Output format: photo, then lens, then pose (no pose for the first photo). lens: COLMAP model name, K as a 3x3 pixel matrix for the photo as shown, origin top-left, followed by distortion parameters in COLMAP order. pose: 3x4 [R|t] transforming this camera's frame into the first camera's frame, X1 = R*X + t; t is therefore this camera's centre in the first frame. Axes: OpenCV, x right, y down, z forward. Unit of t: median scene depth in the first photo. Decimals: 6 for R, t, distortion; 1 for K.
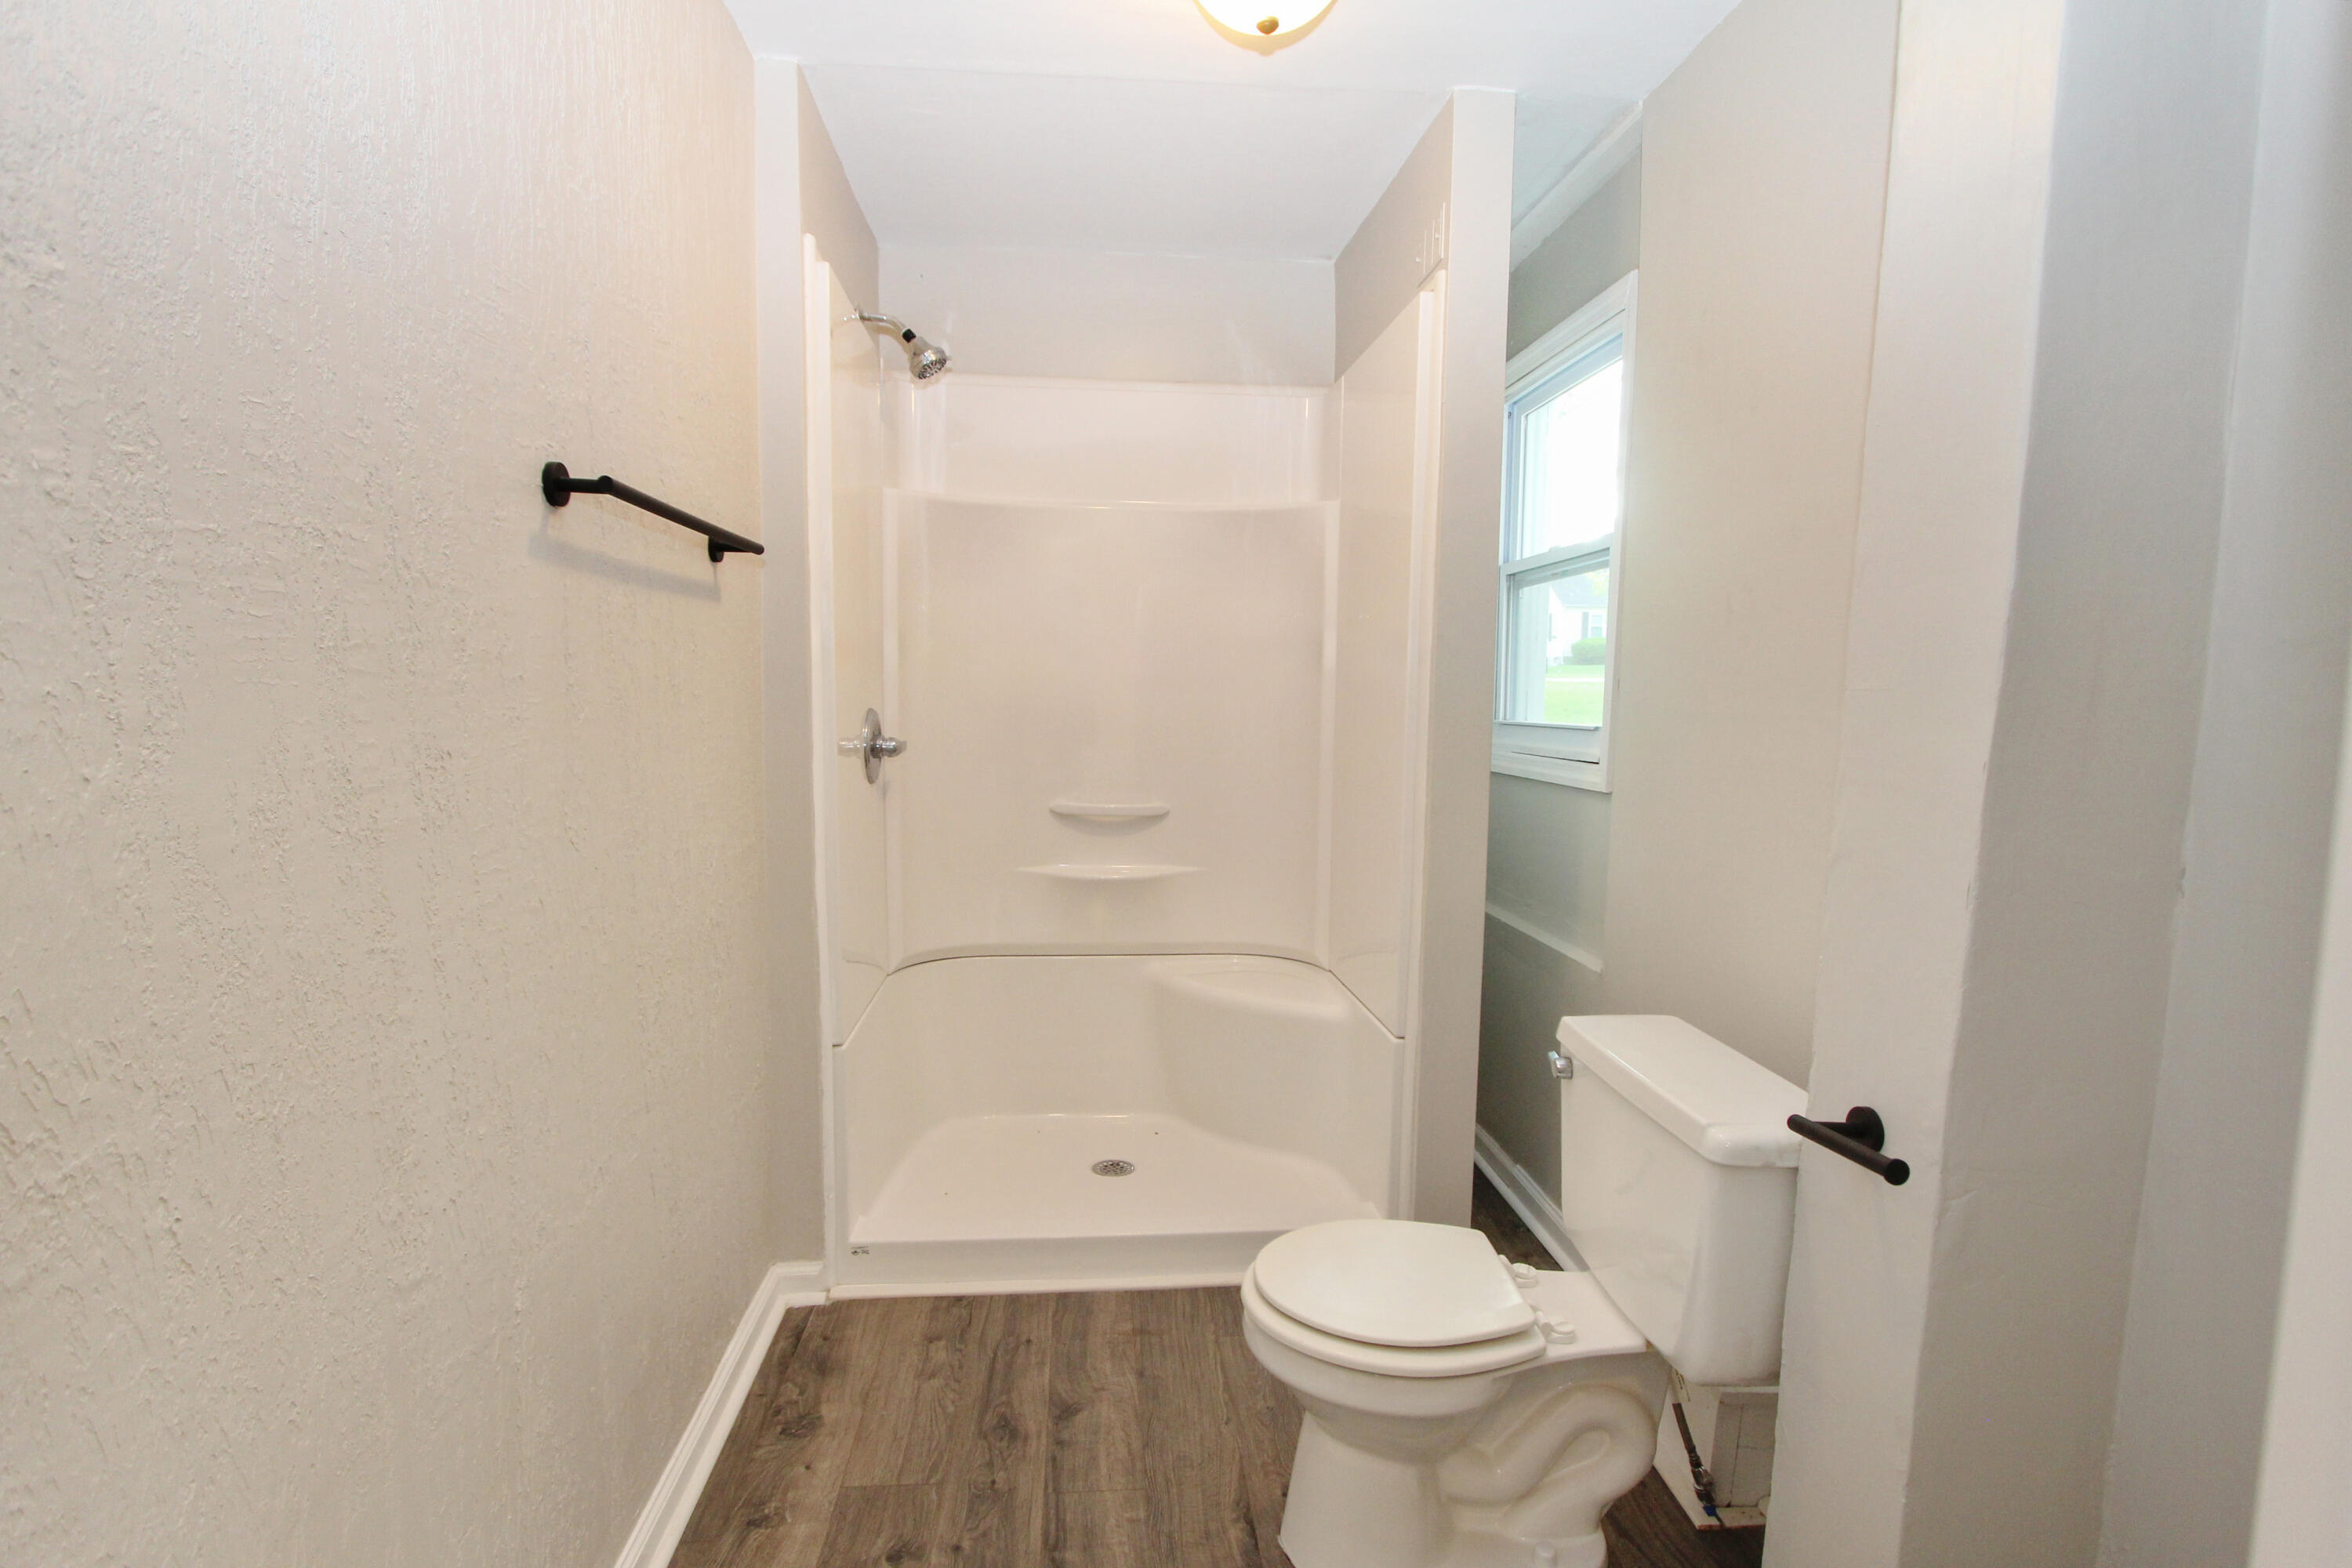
lens RADIAL K [[1139.4, 0, 1166.1], [0, 1139.4, 803.3], [0, 0, 1]] dist [0.001026, 0.000521]
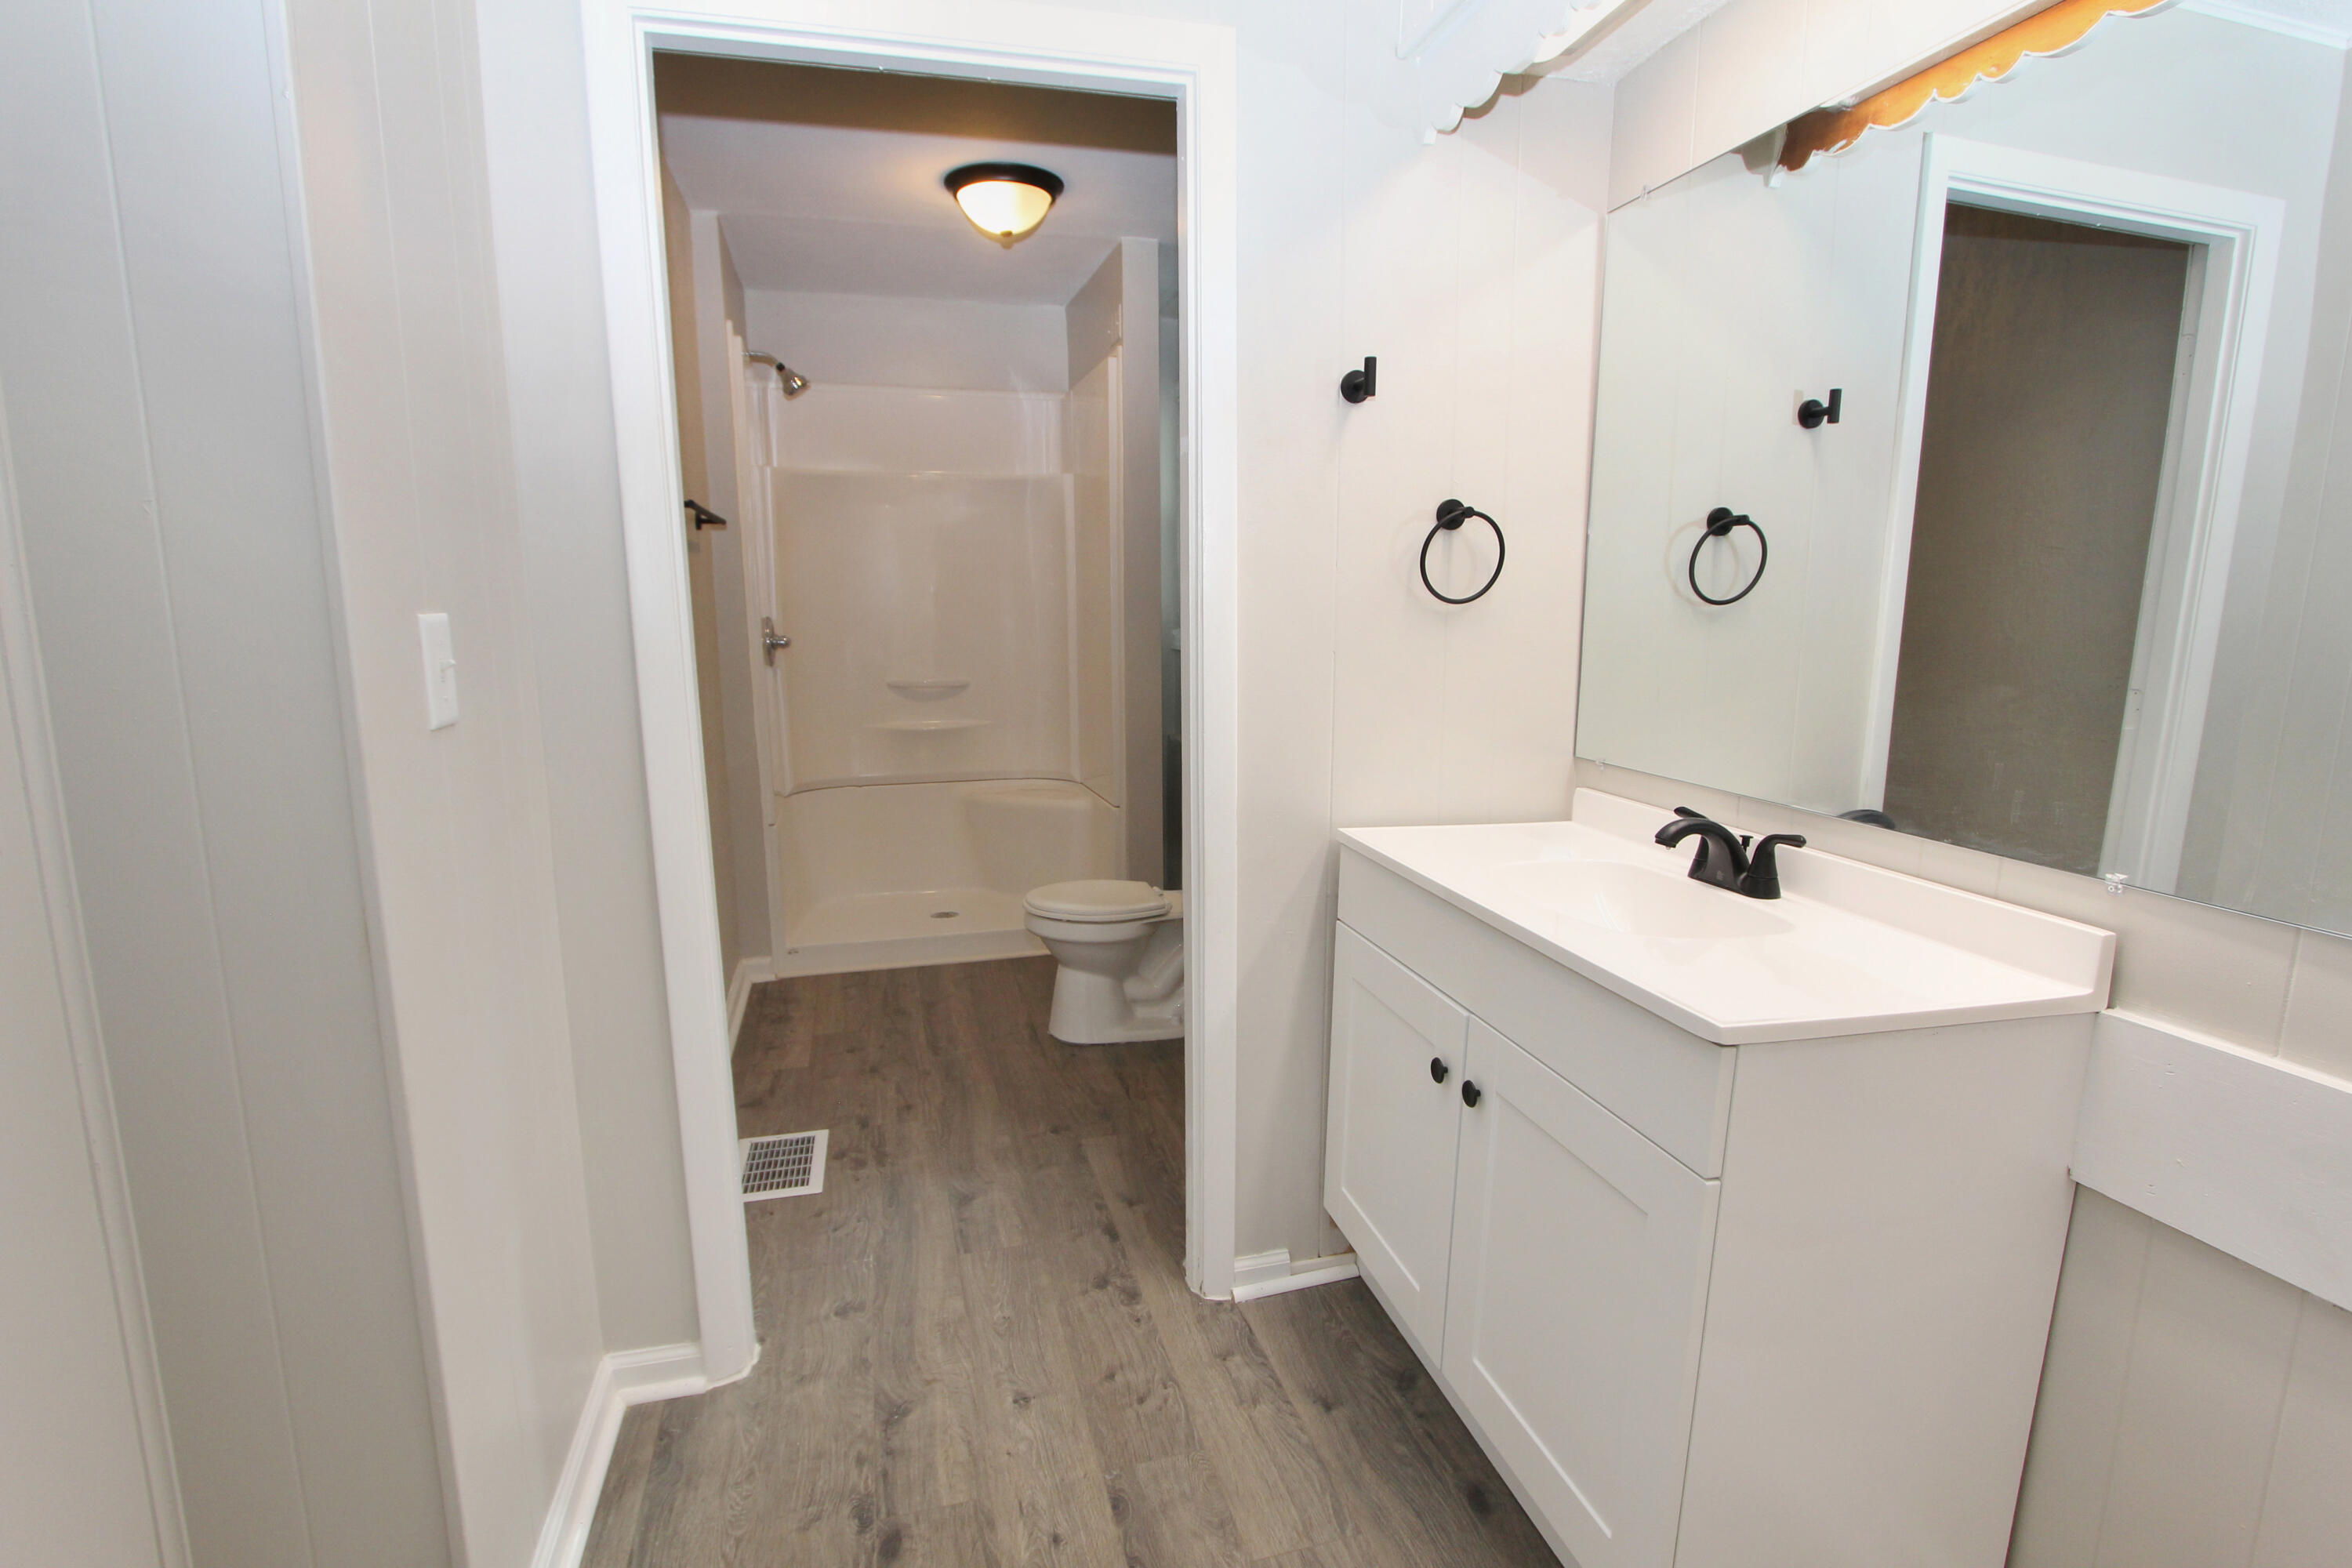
lens RADIAL K [[1139.4, 0, 1166.1], [0, 1139.4, 803.3], [0, 0, 1]] dist [0.001026, 0.000521]
pose [[0.983295, -0.049470, 0.175167, -0.018938], [0.035661, 0.996066, 0.081121, 0.070146], [-0.178491, -0.073519, 0.981191, -0.700540]]
